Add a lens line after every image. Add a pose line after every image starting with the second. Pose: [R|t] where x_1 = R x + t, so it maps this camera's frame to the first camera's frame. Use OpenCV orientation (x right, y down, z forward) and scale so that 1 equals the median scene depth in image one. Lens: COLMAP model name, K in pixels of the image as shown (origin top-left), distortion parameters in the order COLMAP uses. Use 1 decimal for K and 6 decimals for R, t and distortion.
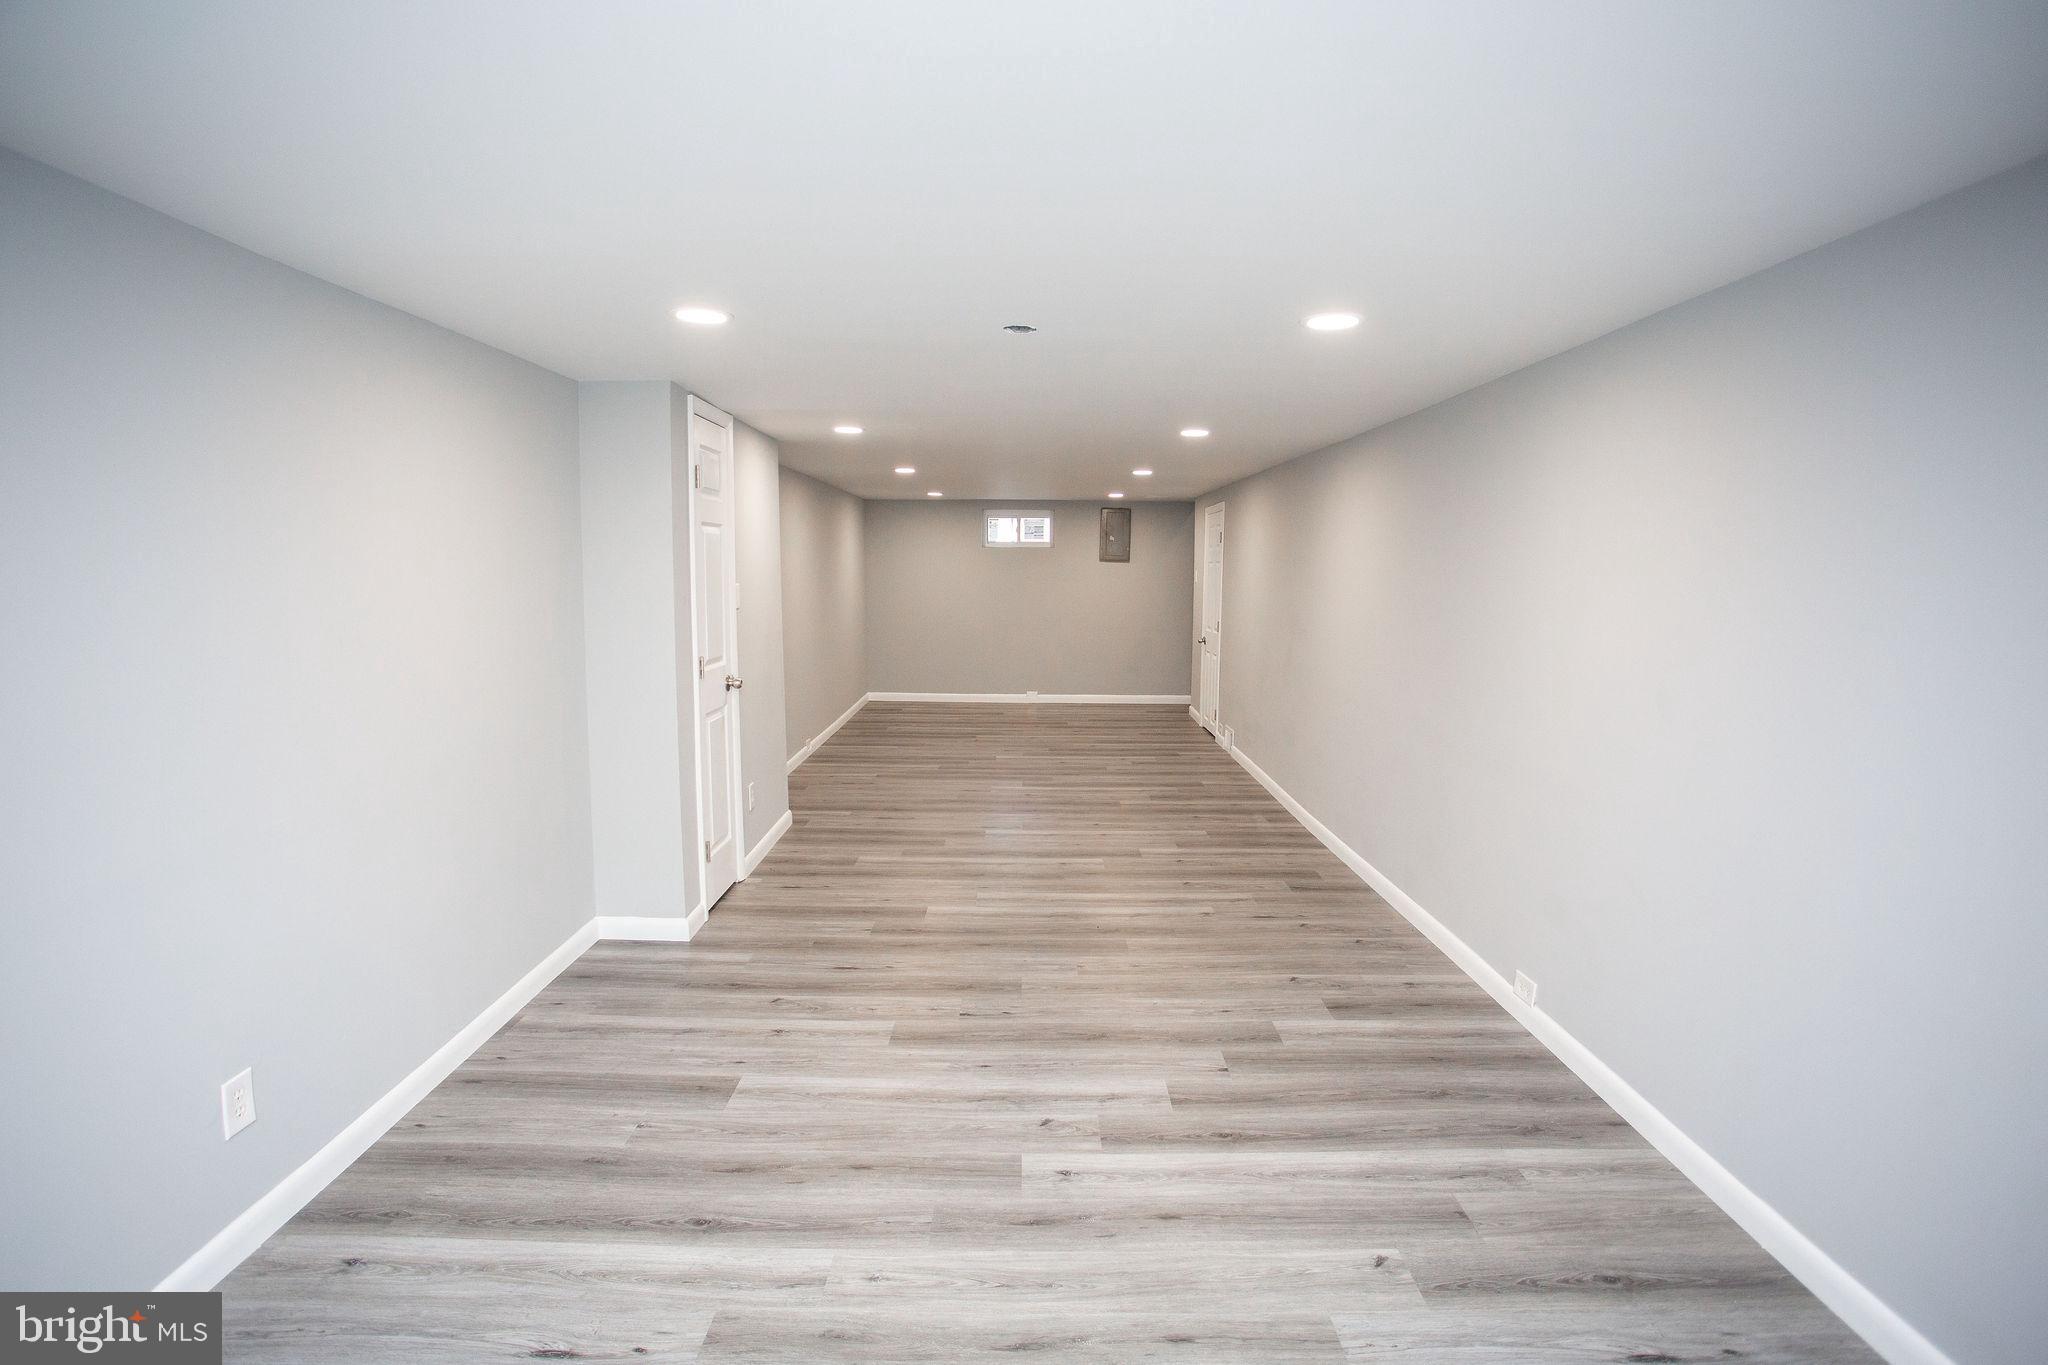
lens RADIAL K [[1002.6, 0, 1024.0], [0, 1002.6, 682.5], [0, 0, 1]] dist [-0.075075, 0.036885]
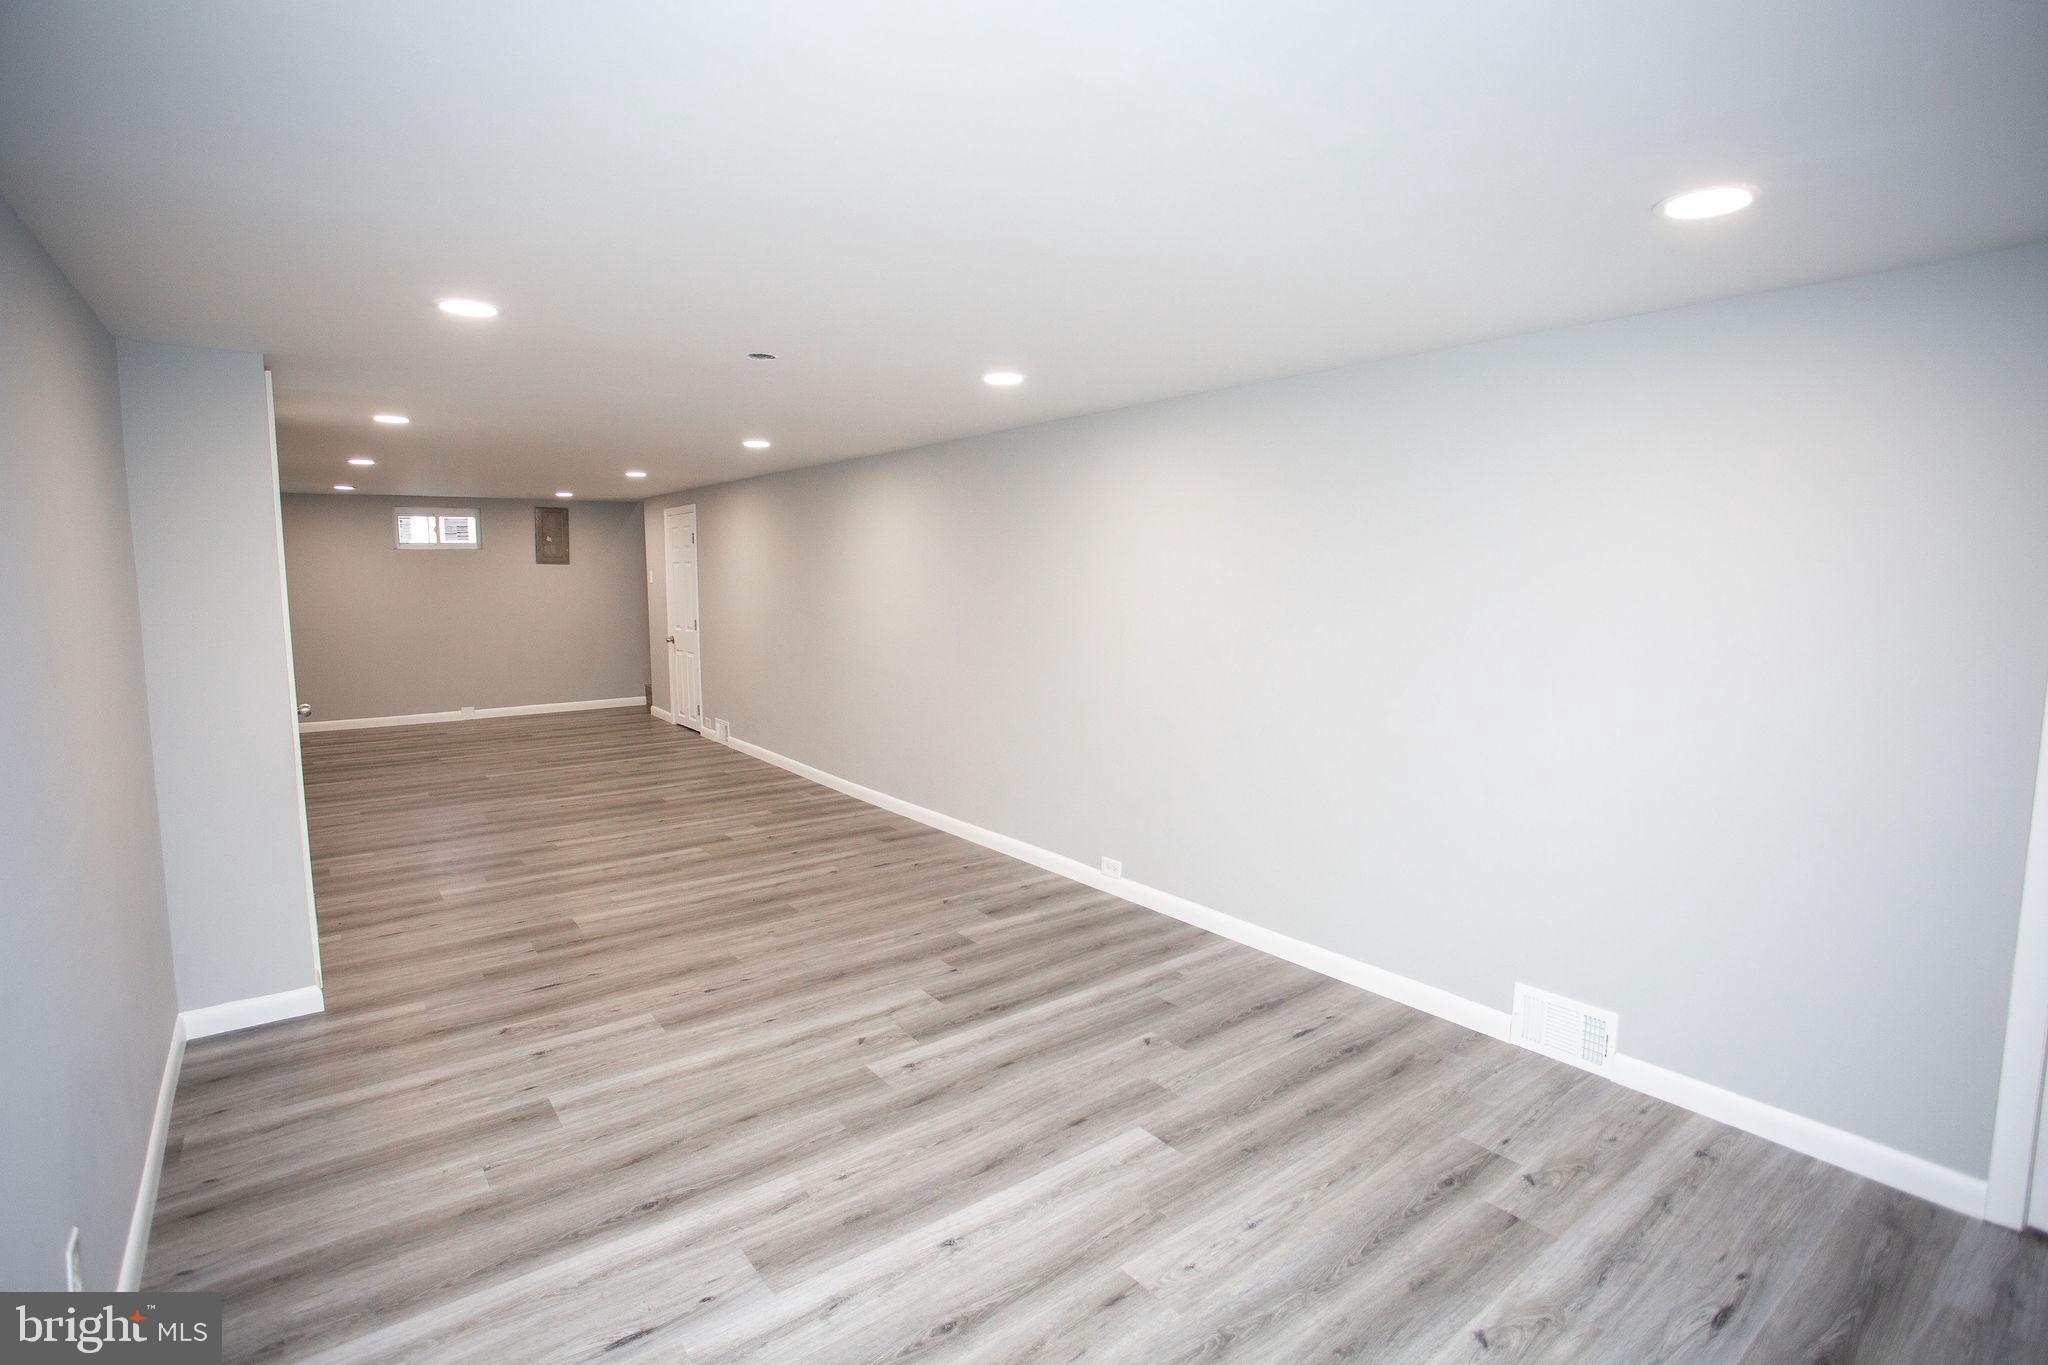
lens RADIAL K [[1002.6, 0, 1024.0], [0, 1002.6, 682.5], [0, 0, 1]] dist [-0.075075, 0.036885]
pose [[0.790602, -0.079597, 0.607134, -0.421390], [0.078177, 0.996522, 0.028846, 0.001334], [-0.607319, 0.024658, 0.794075, -0.052754]]
